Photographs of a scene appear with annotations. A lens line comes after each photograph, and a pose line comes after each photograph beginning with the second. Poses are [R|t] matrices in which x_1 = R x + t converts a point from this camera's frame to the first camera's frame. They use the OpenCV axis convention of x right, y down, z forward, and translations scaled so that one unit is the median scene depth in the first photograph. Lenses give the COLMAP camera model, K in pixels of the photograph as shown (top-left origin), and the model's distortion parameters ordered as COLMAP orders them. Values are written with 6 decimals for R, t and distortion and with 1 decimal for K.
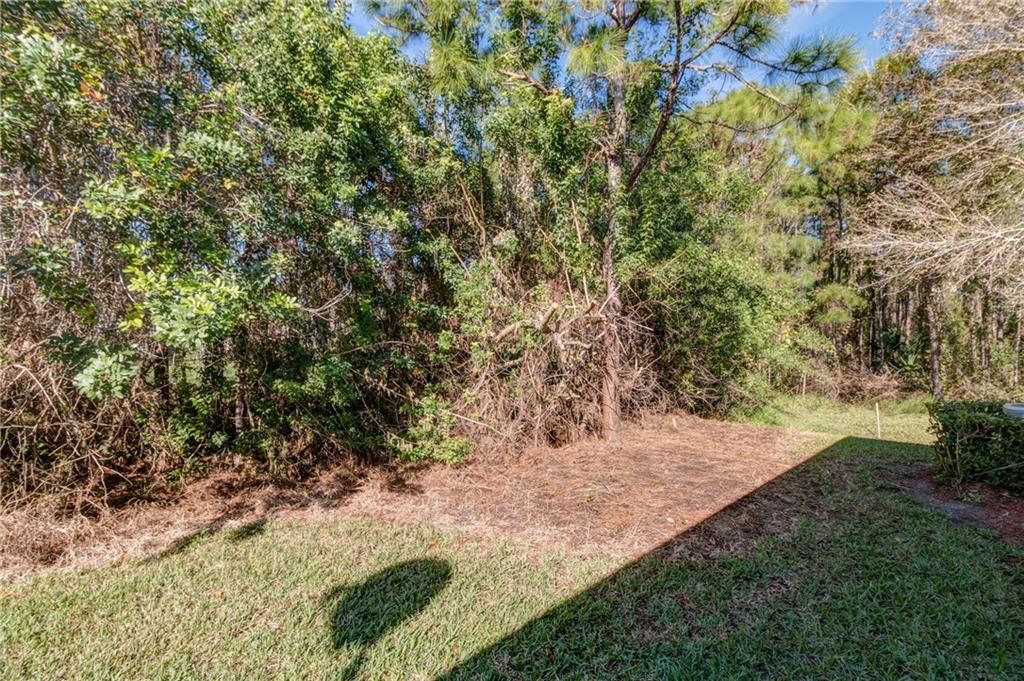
lens RADIAL K [[485.1, 0, 518.2], [0, 485.1, 340.1], [0, 0, 1]] dist [0.003792, 0.001523]
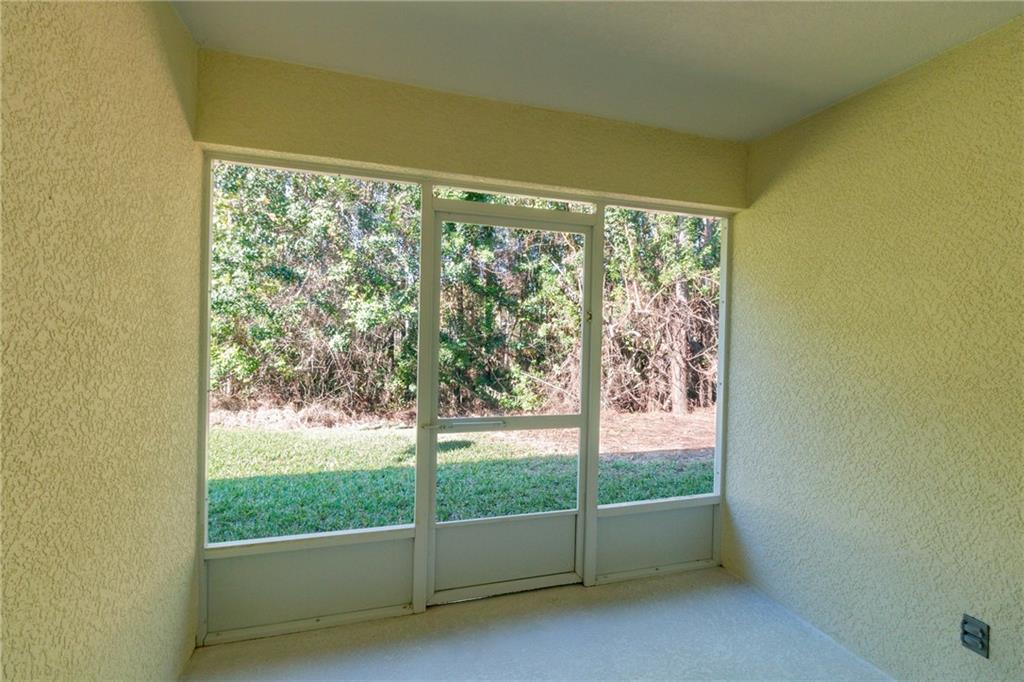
lens RADIAL K [[485.1, 0, 506.6], [0, 485.1, 341.5], [0, 0, 1]] dist [0.003792, 0.001523]
pose [[0.884822, 0.019605, -0.465517, 0.765245], [-0.009232, 0.999656, 0.024551, 0.001125], [0.465838, -0.017426, 0.884699, -0.567925]]
